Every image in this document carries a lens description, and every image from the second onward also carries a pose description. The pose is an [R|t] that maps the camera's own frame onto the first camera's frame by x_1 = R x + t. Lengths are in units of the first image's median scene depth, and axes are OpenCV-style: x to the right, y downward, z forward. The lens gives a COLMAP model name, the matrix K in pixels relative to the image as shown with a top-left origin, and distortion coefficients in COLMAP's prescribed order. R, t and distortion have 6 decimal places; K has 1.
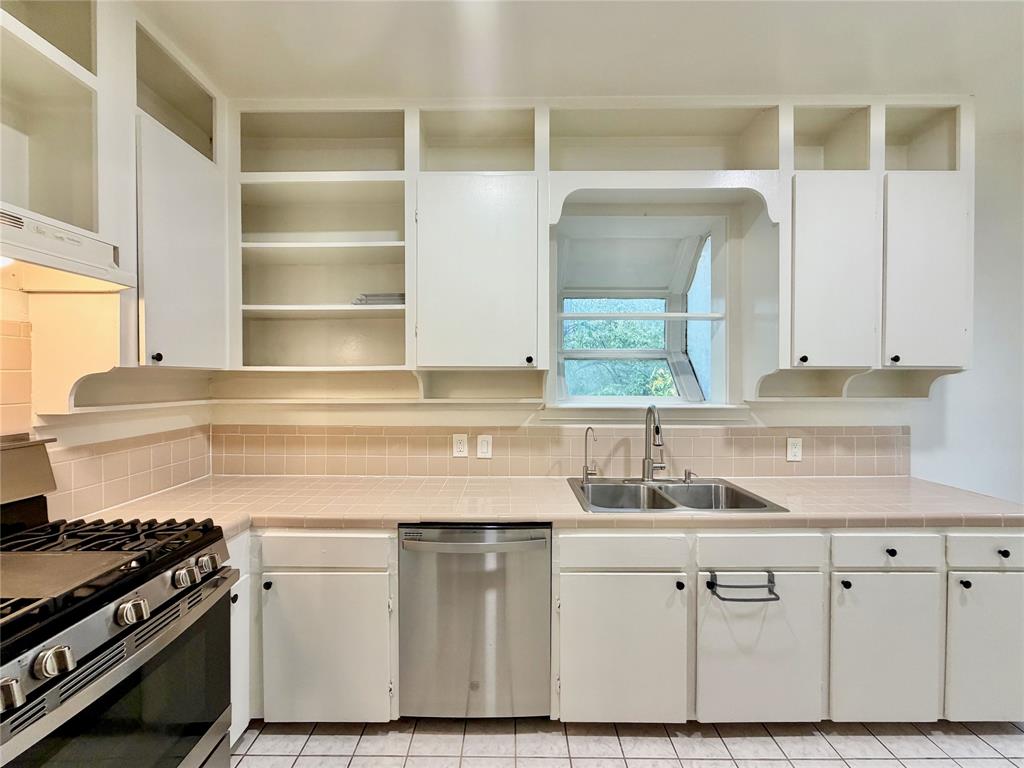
lens RADIAL K [[408.0, 0, 509.5], [0, 408.0, 382.8], [0, 0, 1]] dist [-0.001331, -0.000014]
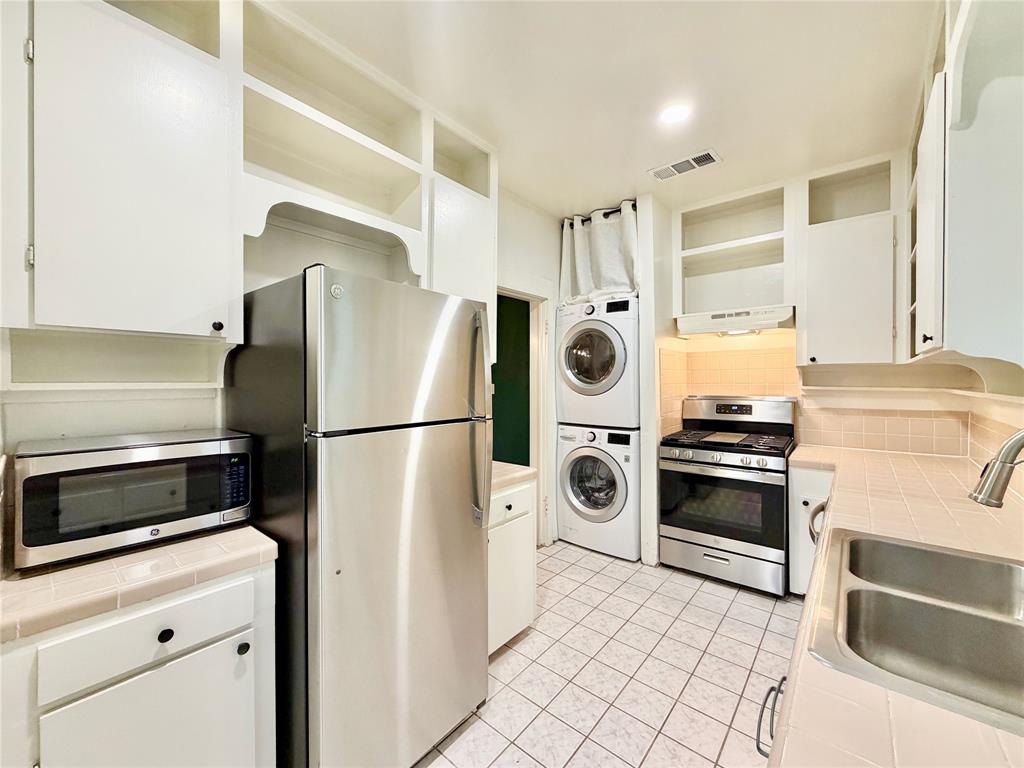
lens RADIAL K [[408.0, 0, 509.5], [0, 408.0, 383.0], [0, 0, 1]] dist [-0.001331, -0.000014]
pose [[-0.647875, 0.008640, -0.761698, 0.917362], [-0.005938, 0.999848, 0.016392, 0.012844], [0.761724, 0.015143, -0.647725, 0.767739]]
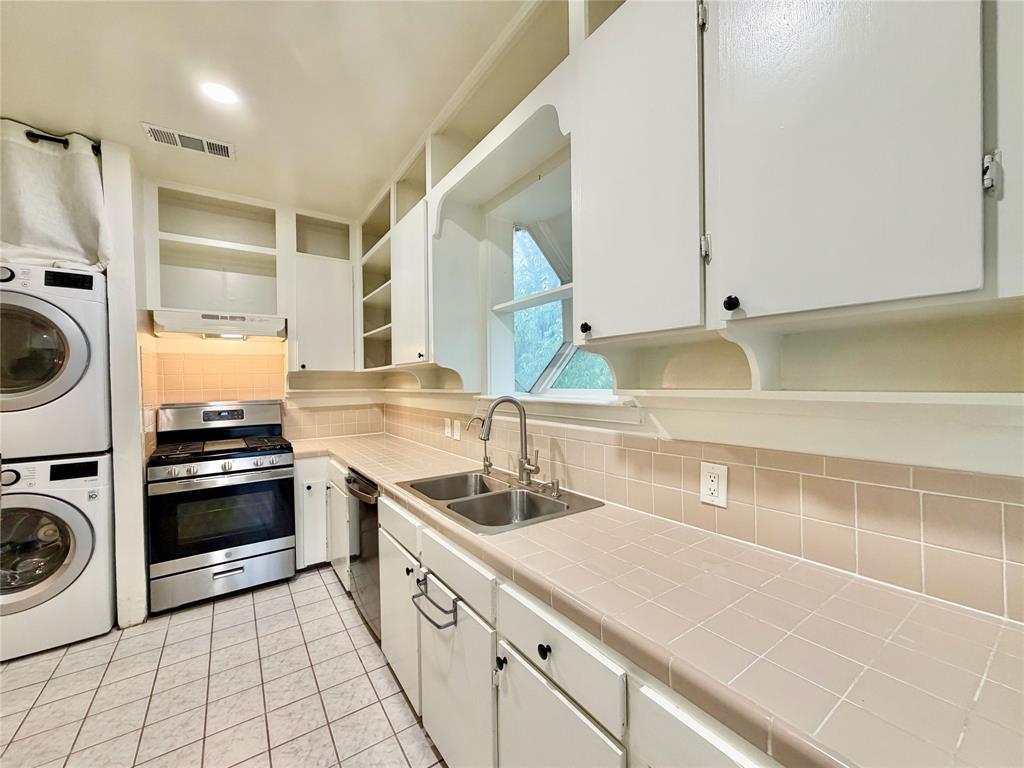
lens RADIAL K [[408.0, 0, 511.4], [0, 408.0, 382.6], [0, 0, 1]] dist [-0.001331, -0.000014]
pose [[0.569601, -0.007807, -0.821884, 1.004667], [0.006002, 0.999968, -0.005340, 0.026610], [0.821899, -0.001891, 0.569630, 0.455706]]
